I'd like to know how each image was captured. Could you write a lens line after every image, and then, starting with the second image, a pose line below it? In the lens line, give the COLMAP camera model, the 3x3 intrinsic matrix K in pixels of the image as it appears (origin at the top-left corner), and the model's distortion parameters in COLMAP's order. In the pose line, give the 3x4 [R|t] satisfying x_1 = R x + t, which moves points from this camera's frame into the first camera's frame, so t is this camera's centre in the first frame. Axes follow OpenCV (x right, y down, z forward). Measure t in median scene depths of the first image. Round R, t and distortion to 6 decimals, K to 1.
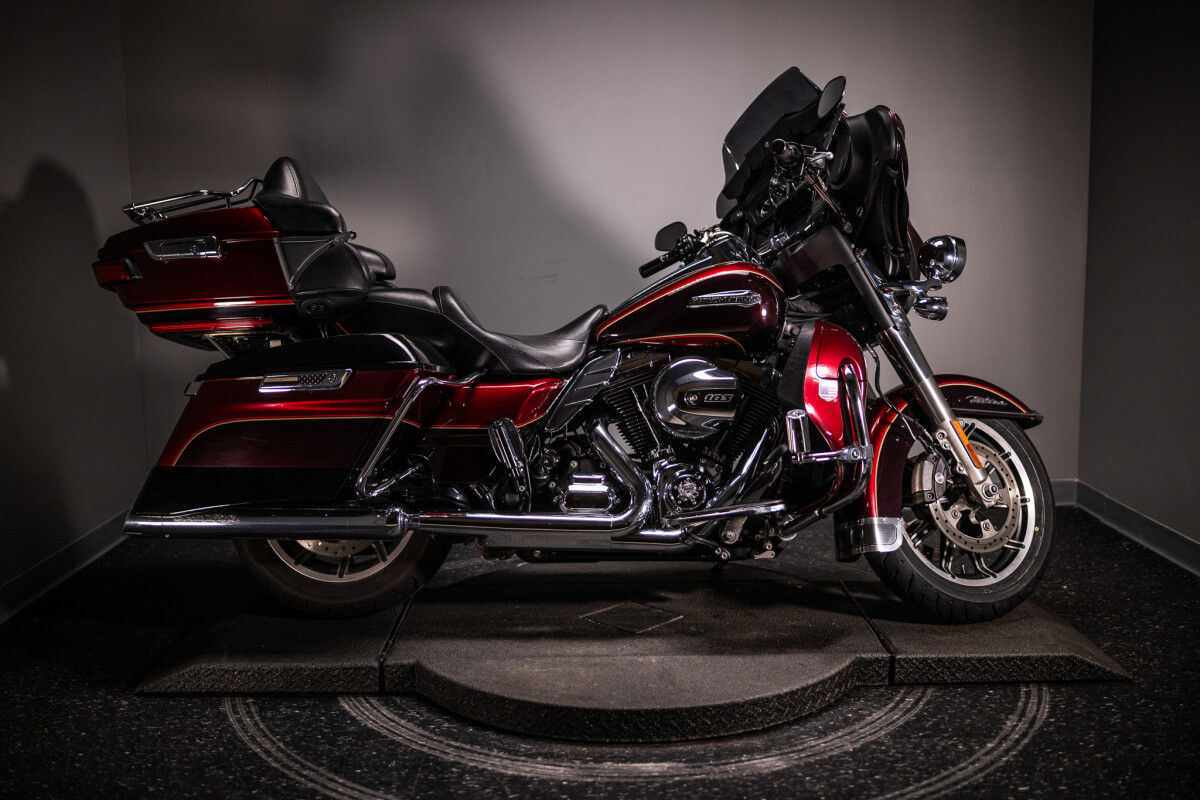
lens RADIAL K [[1151.8, 0, 600.0], [0, 1151.8, 400.0], [0, 0, 1]] dist [-0.038402, -0.014629]
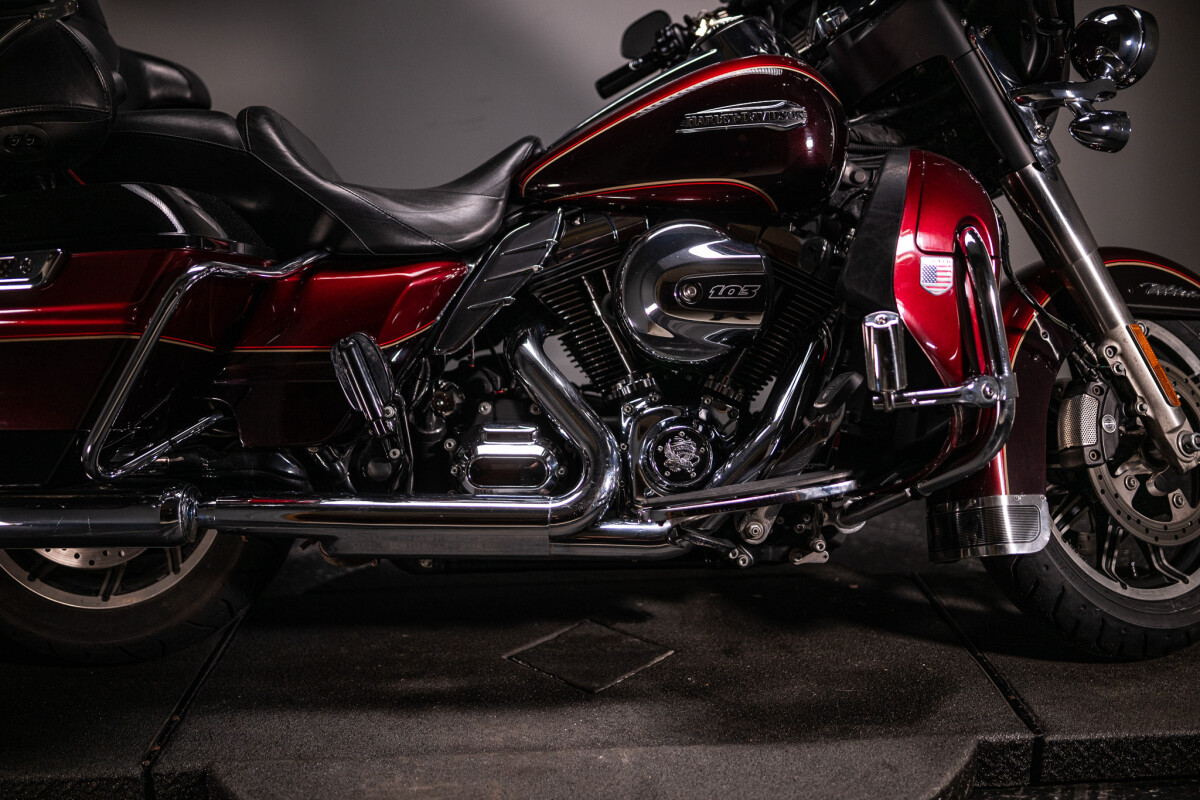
lens RADIAL K [[1151.8, 0, 600.0], [0, 1151.8, 400.0], [0, 0, 1]] dist [-0.038402, -0.014629]
pose [[0.999632, -0.016323, 0.021654, 0.023081], [0.014240, 0.995558, 0.093070, -0.002162], [-0.023077, -0.092728, 0.995424, 0.420966]]
